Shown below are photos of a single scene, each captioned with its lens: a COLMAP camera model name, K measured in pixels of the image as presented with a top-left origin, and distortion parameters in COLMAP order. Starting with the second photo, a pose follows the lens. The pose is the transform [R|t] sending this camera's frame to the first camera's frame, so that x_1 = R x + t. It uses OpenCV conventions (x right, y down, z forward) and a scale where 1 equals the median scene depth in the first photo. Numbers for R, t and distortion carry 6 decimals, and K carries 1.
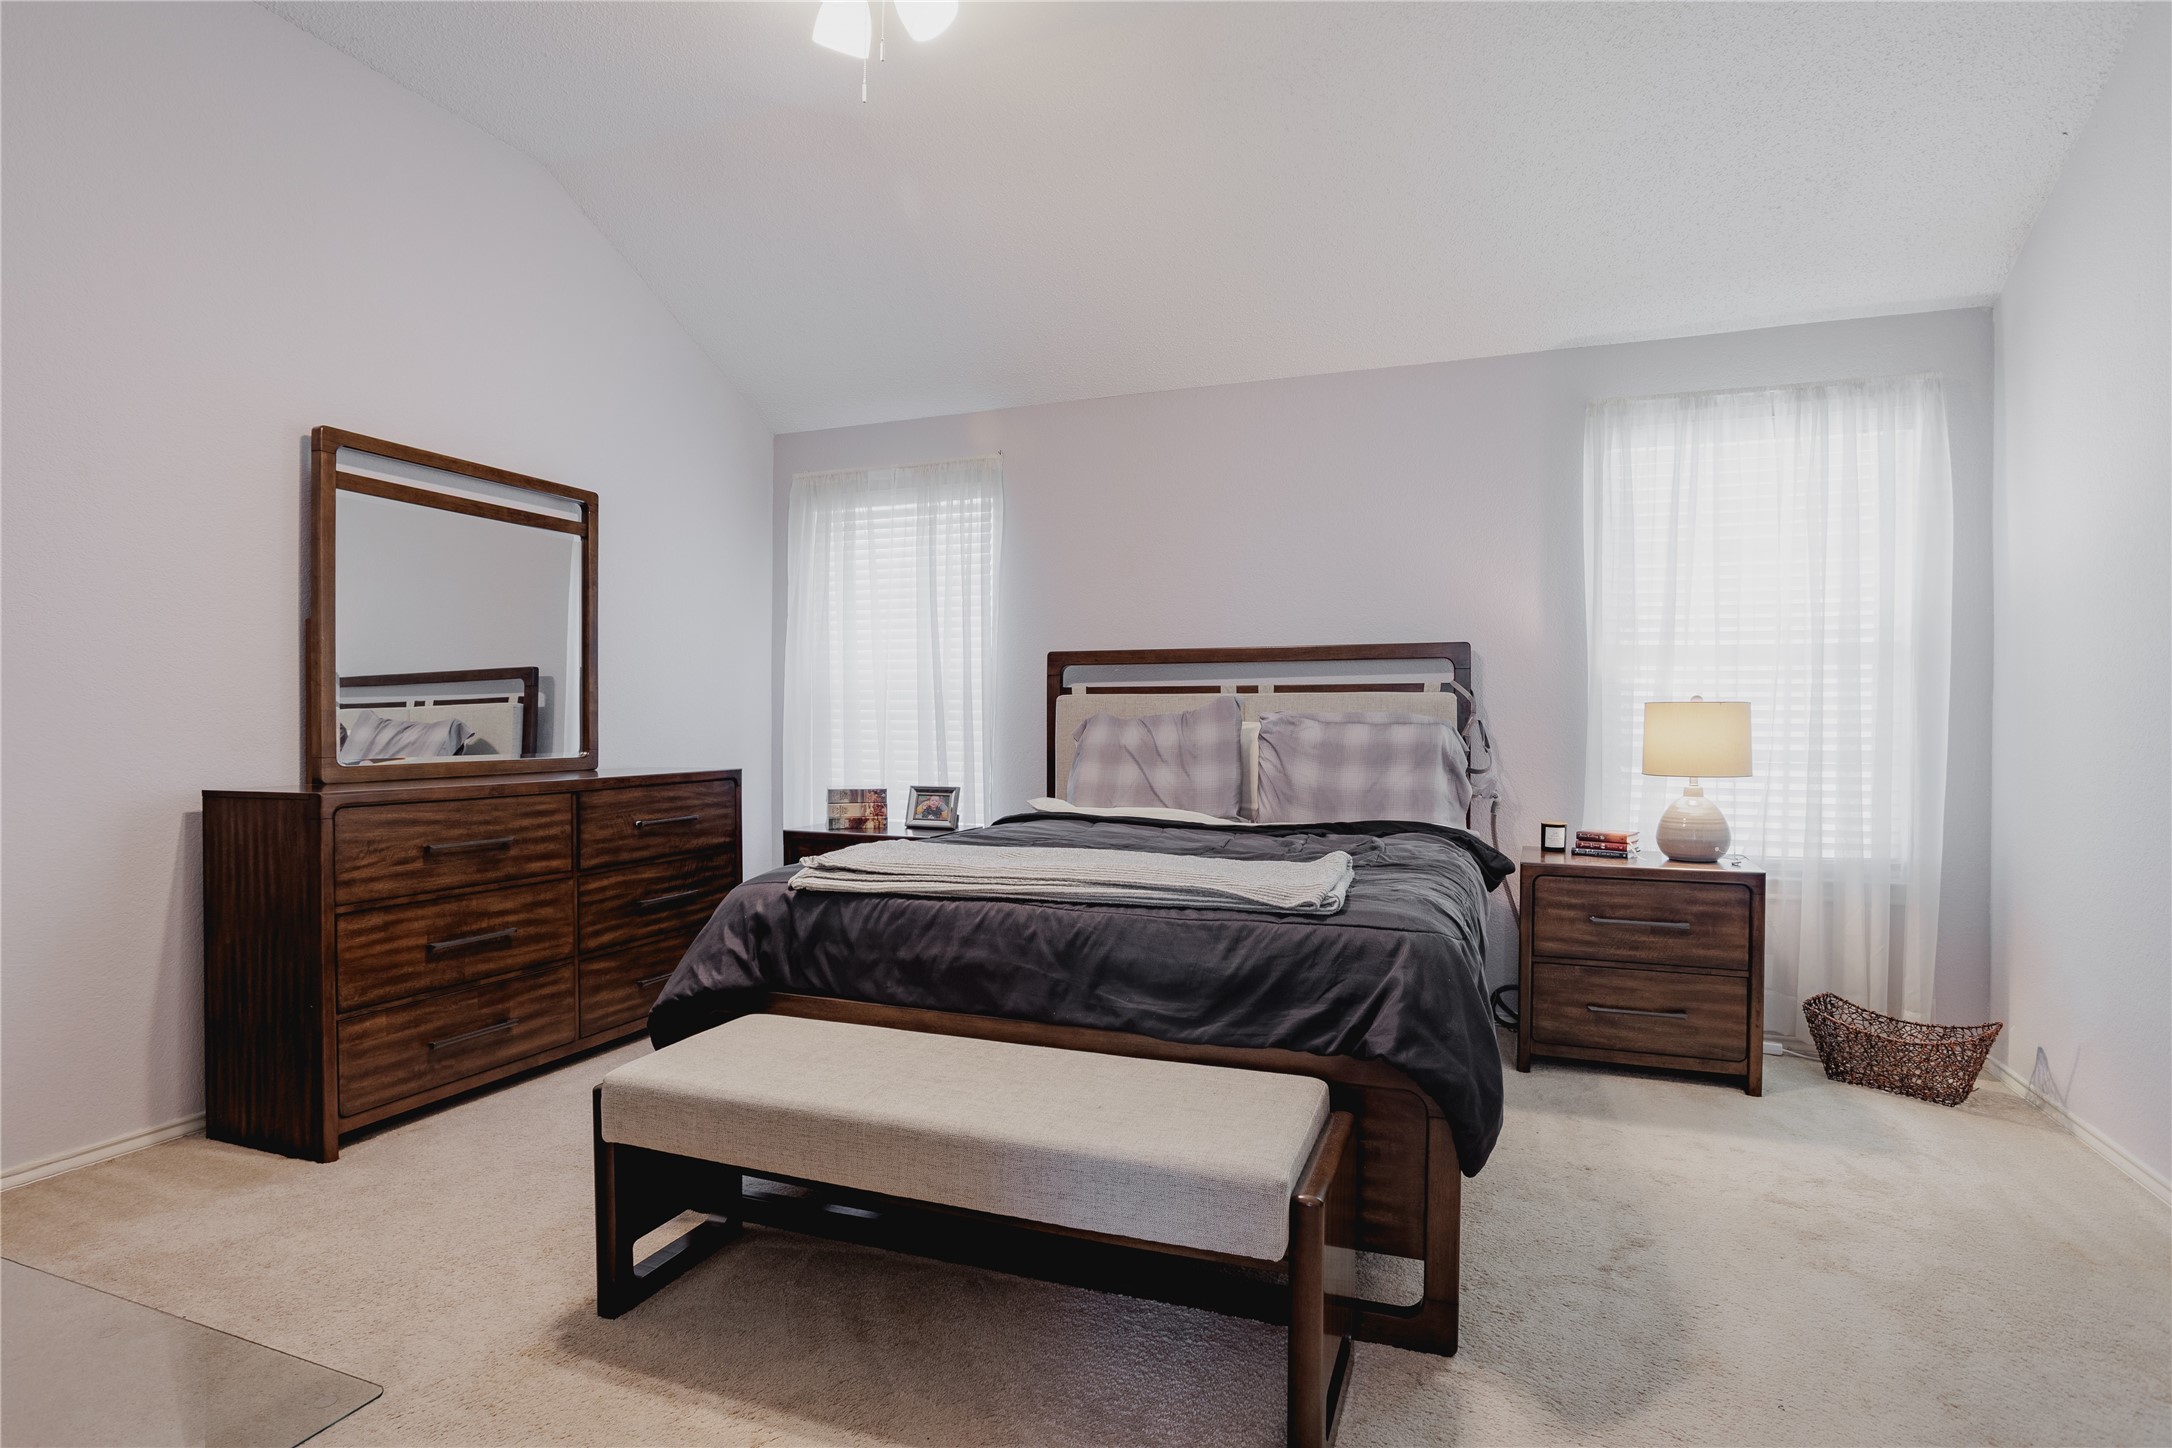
lens RADIAL K [[1053.1, 0, 1083.7], [0, 1053.1, 714.6], [0, 0, 1]] dist [-0.000075, 0.000048]
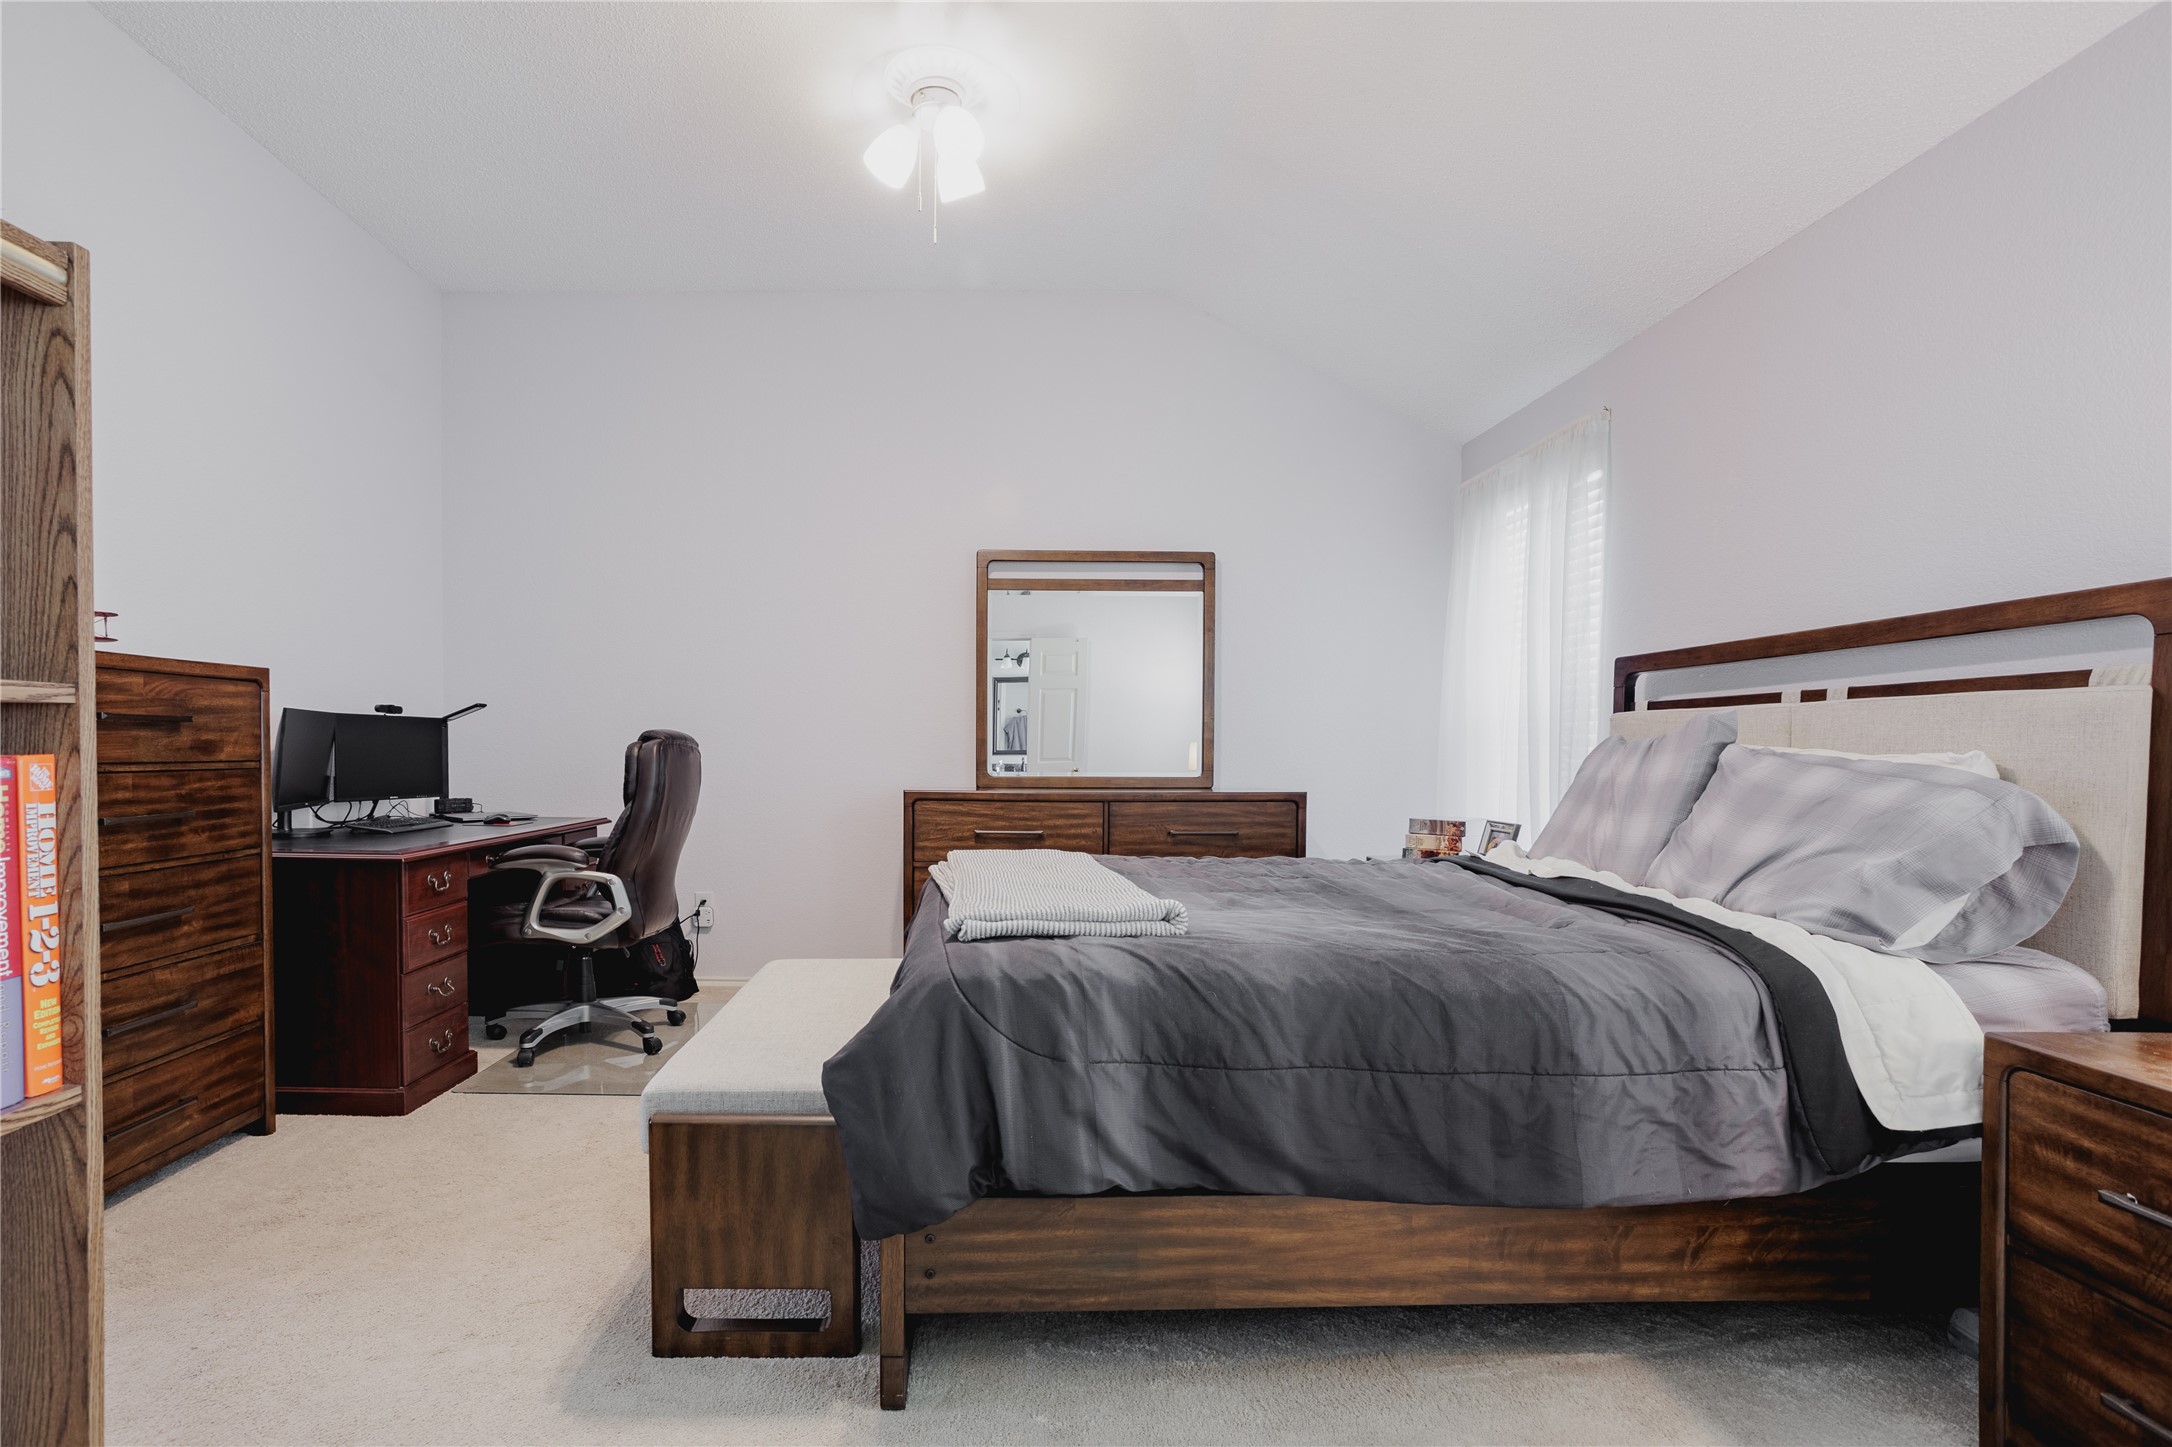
lens RADIAL K [[1069.5, 0, 1058.4], [0, 1069.5, 736.4], [0, 0, 1]] dist [-0.045923, 0.027932]
pose [[0.437471, -0.008780, -0.899190, 0.541900], [0.002698, 0.999961, -0.008452, 0.004835], [0.899229, 0.001271, 0.437477, 0.327291]]
